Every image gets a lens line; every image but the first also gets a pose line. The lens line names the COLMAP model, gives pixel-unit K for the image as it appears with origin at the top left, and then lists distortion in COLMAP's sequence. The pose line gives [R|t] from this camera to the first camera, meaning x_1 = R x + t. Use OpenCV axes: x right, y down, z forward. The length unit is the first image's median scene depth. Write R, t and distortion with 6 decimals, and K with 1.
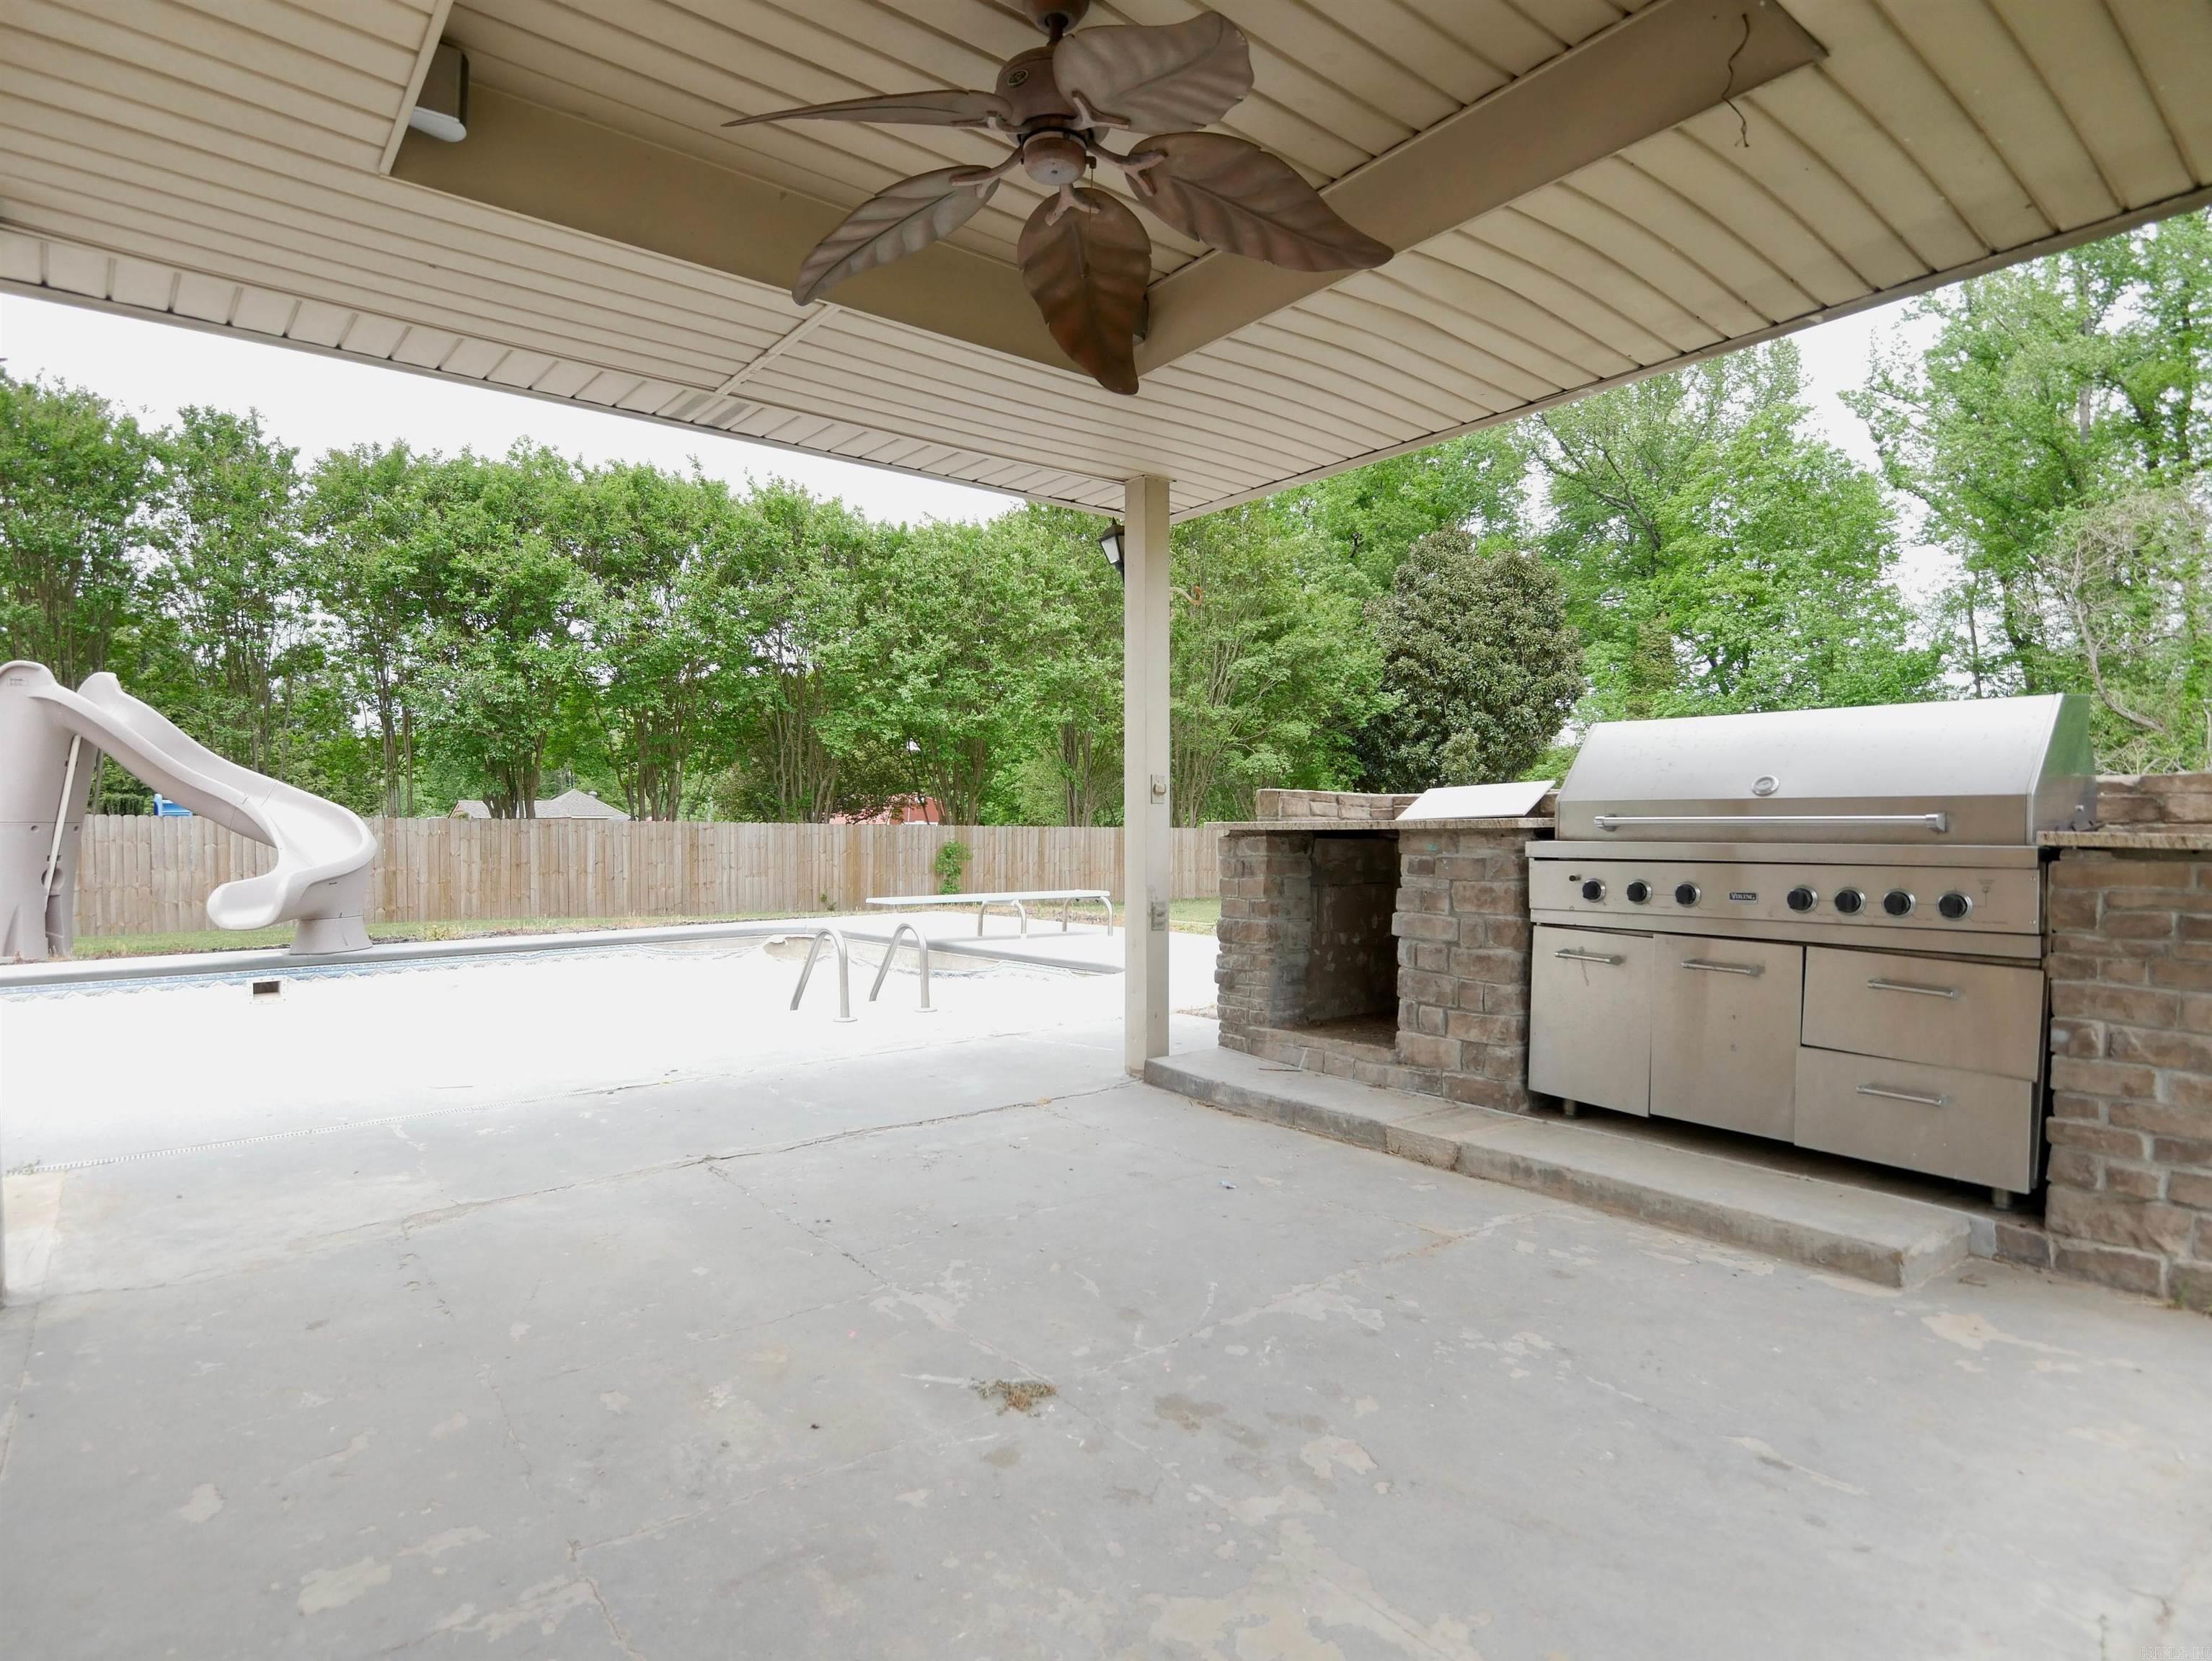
lens RADIAL K [[1206.1, 0, 1102.3], [0, 1206.1, 819.7], [0, 0, 1]] dist [-0.009558, -0.002787]
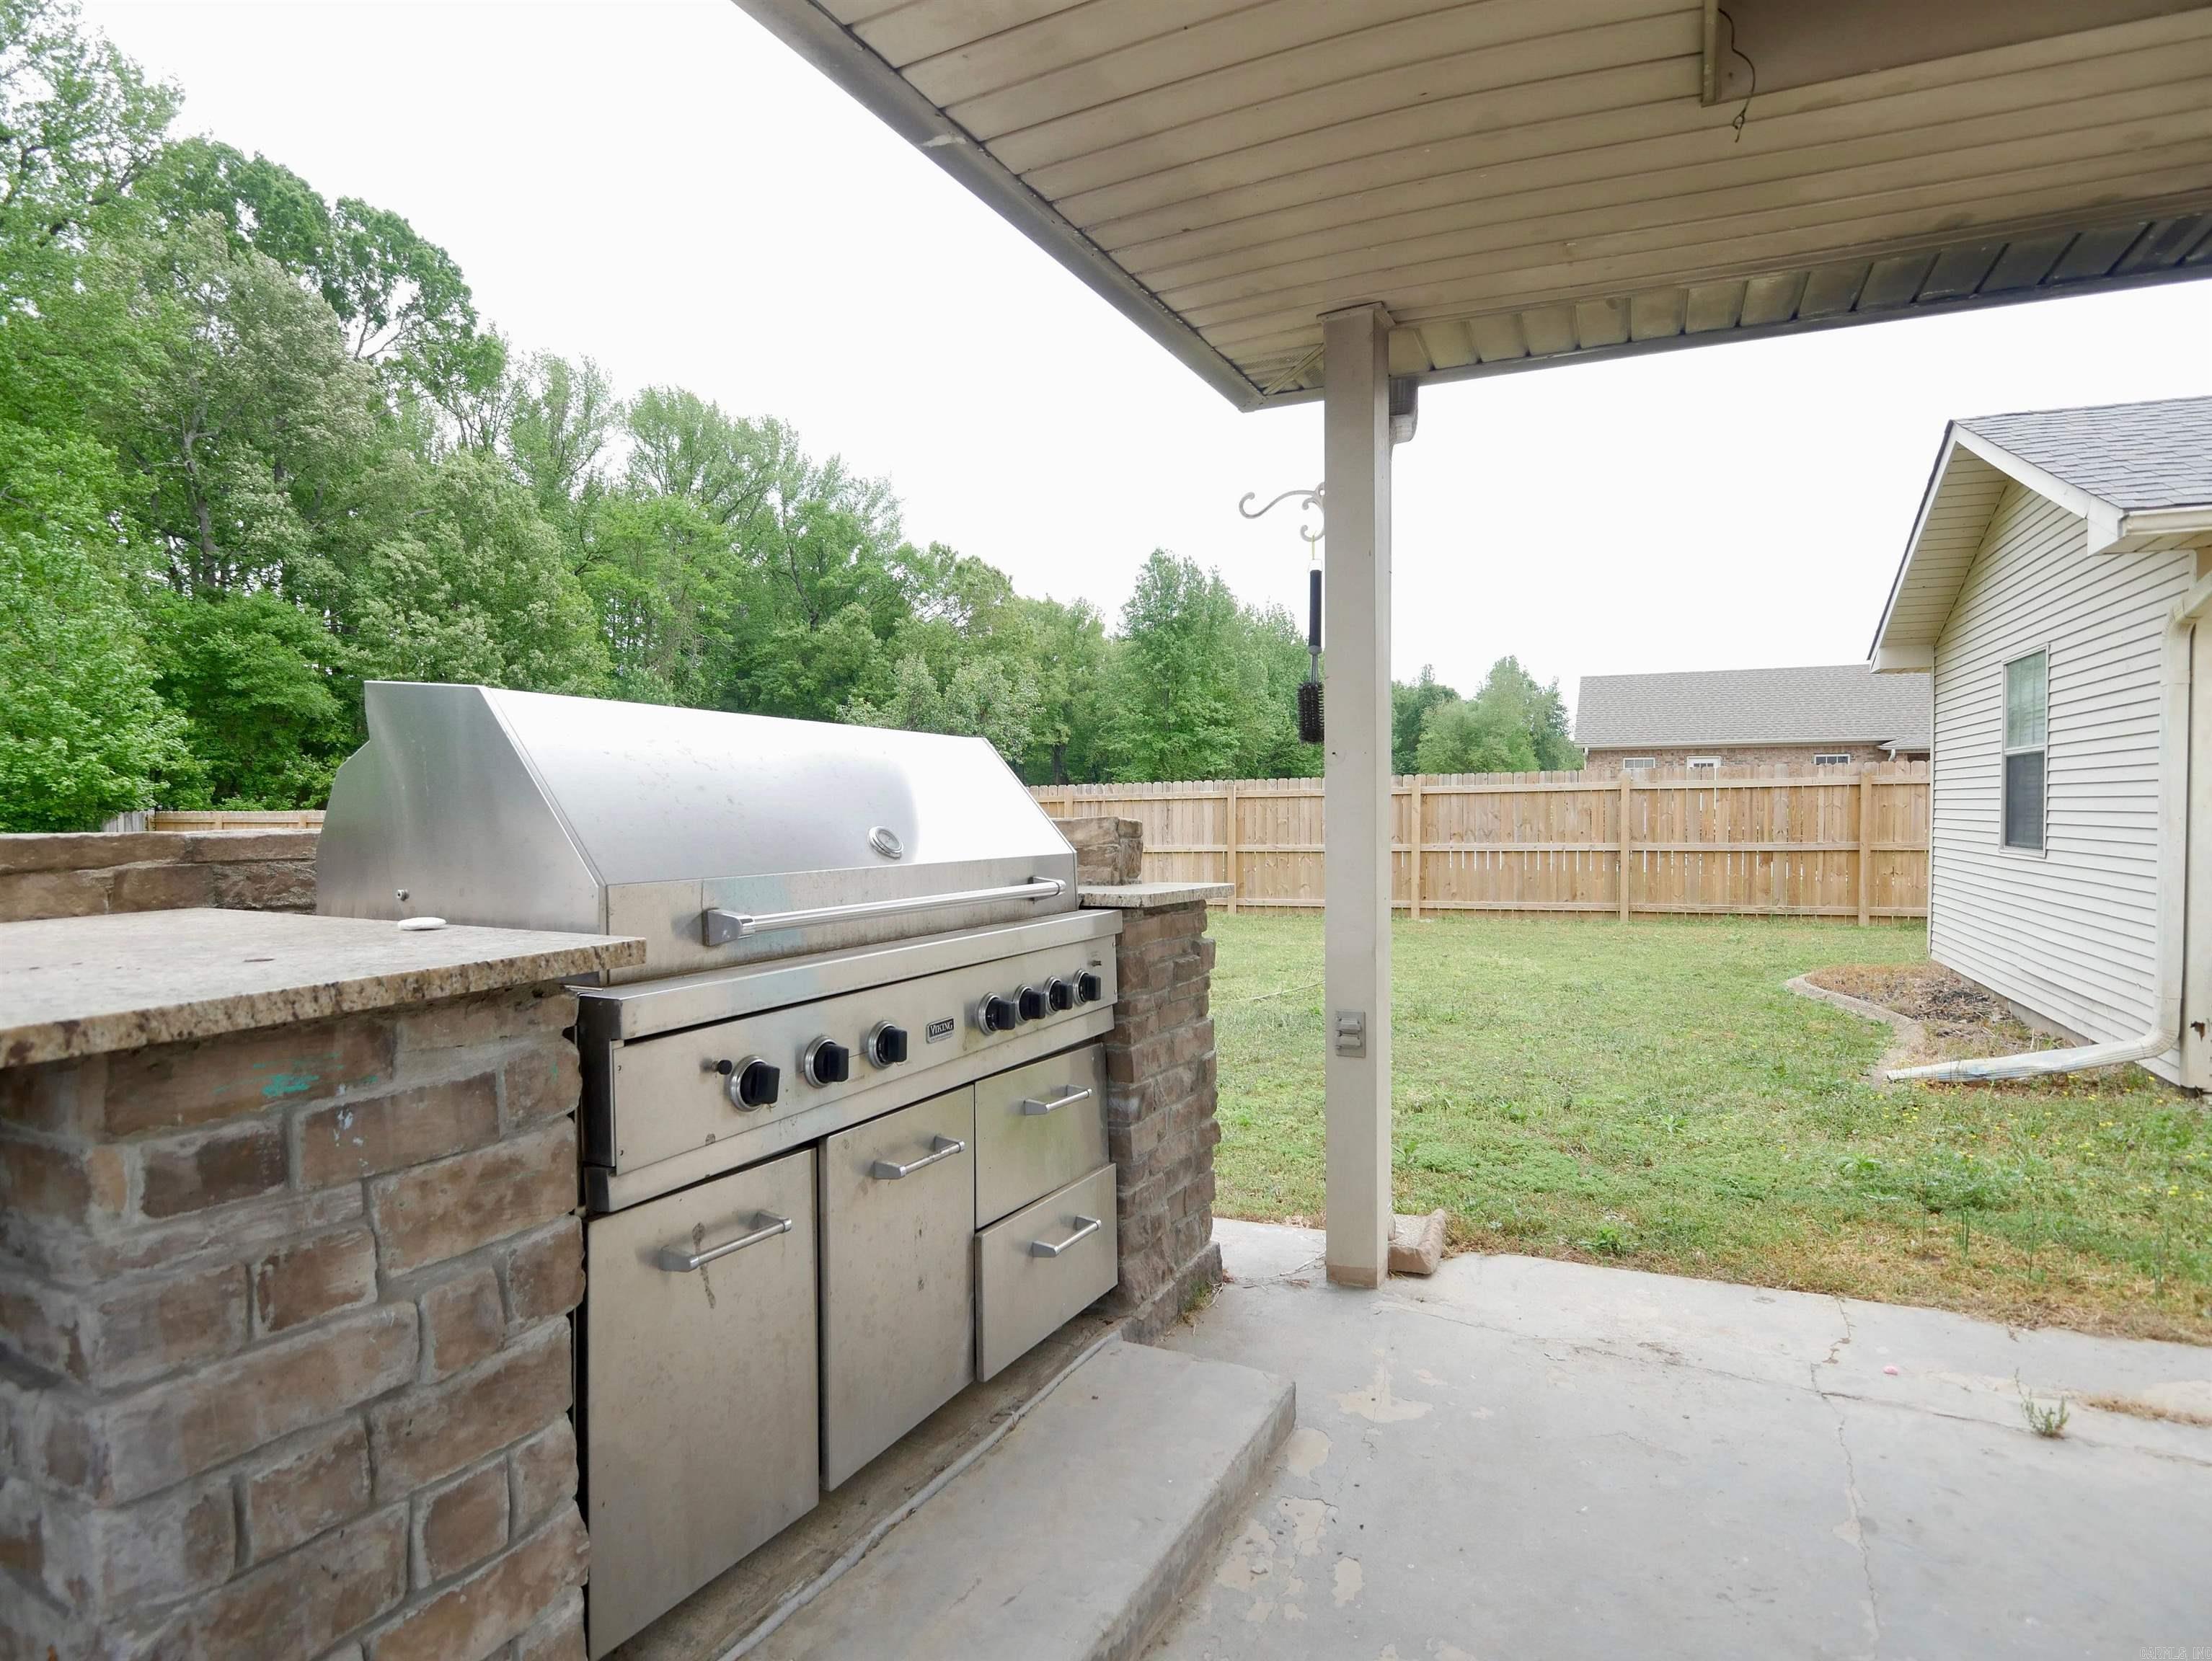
lens RADIAL K [[1206.1, 0, 1074.0], [0, 1206.1, 825.6], [0, 0, 1]] dist [-0.009558, -0.002787]
pose [[-0.412380, -0.009705, 0.910960, -0.039343], [0.006077, 0.999892, 0.013404, -0.036959], [-0.910992, 0.011063, -0.412277, 0.963745]]
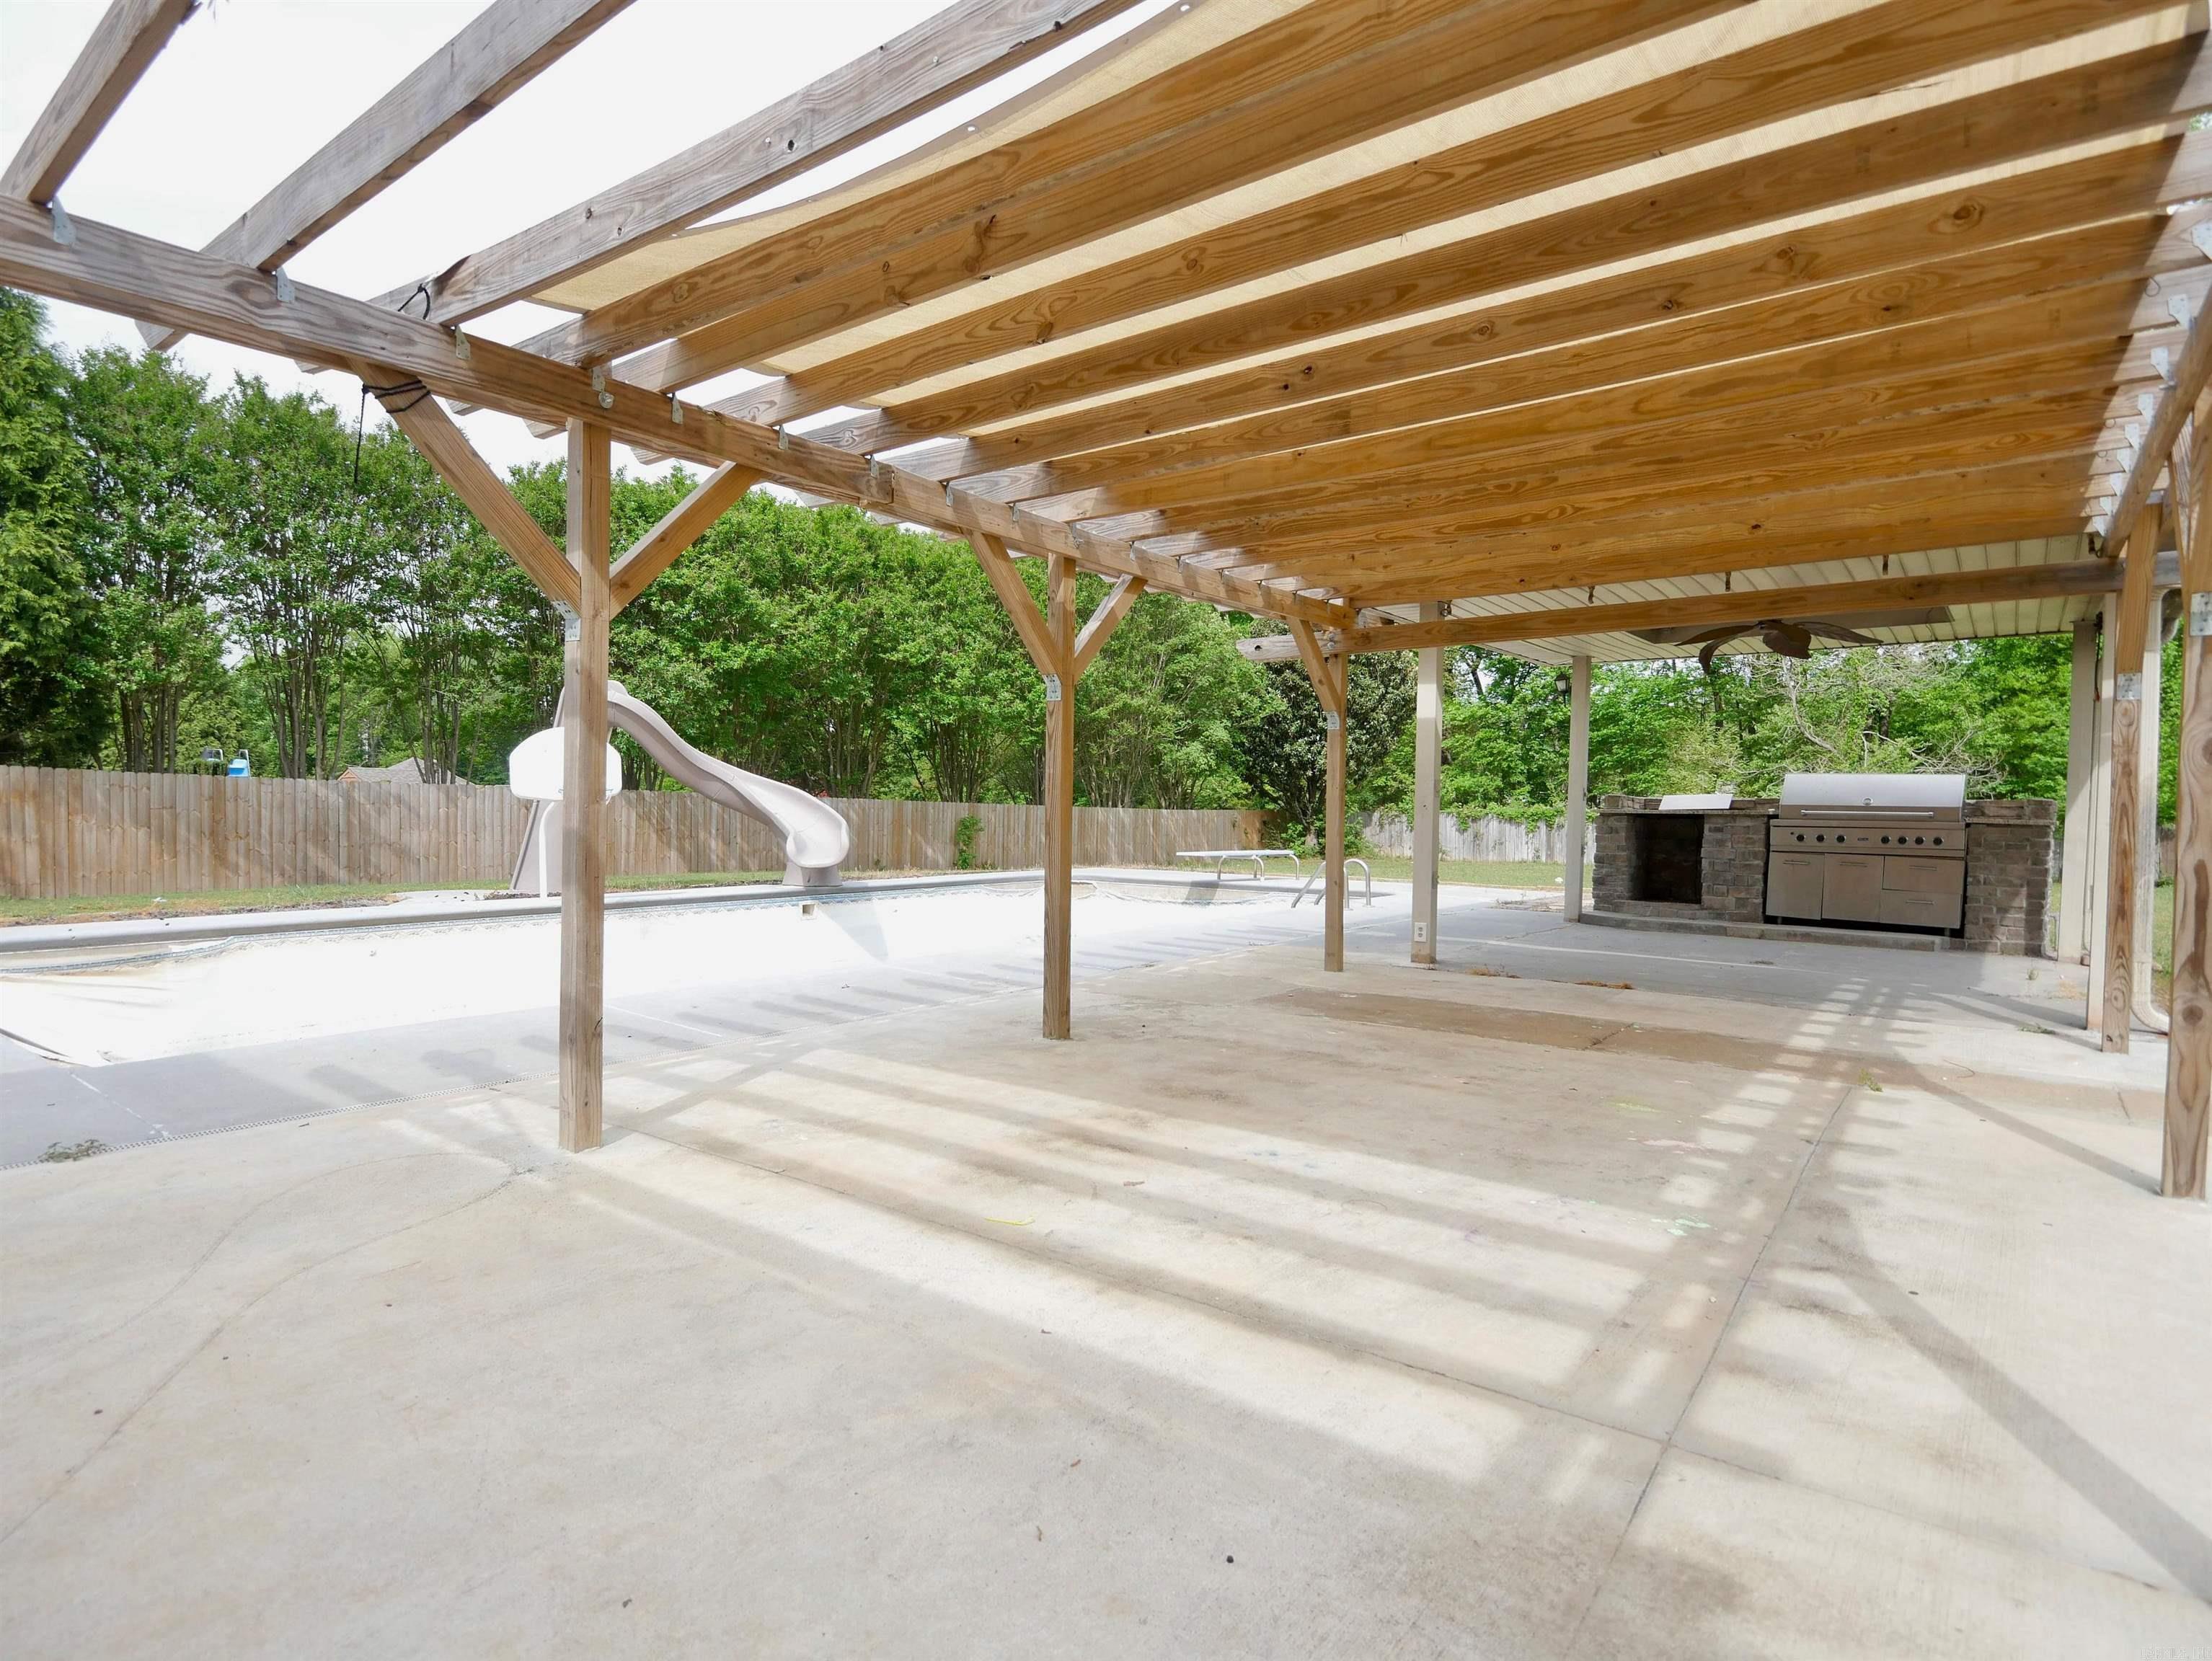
lens RADIAL K [[1206.1, 0, 1107.6], [0, 1206.1, 836.8], [0, 0, 1]] dist [-0.009558, -0.002787]
pose [[0.973756, 0.010866, 0.227337, -1.552078], [-0.018130, 0.999389, 0.029887, 0.003342], [-0.226873, -0.033225, 0.973357, -1.149735]]
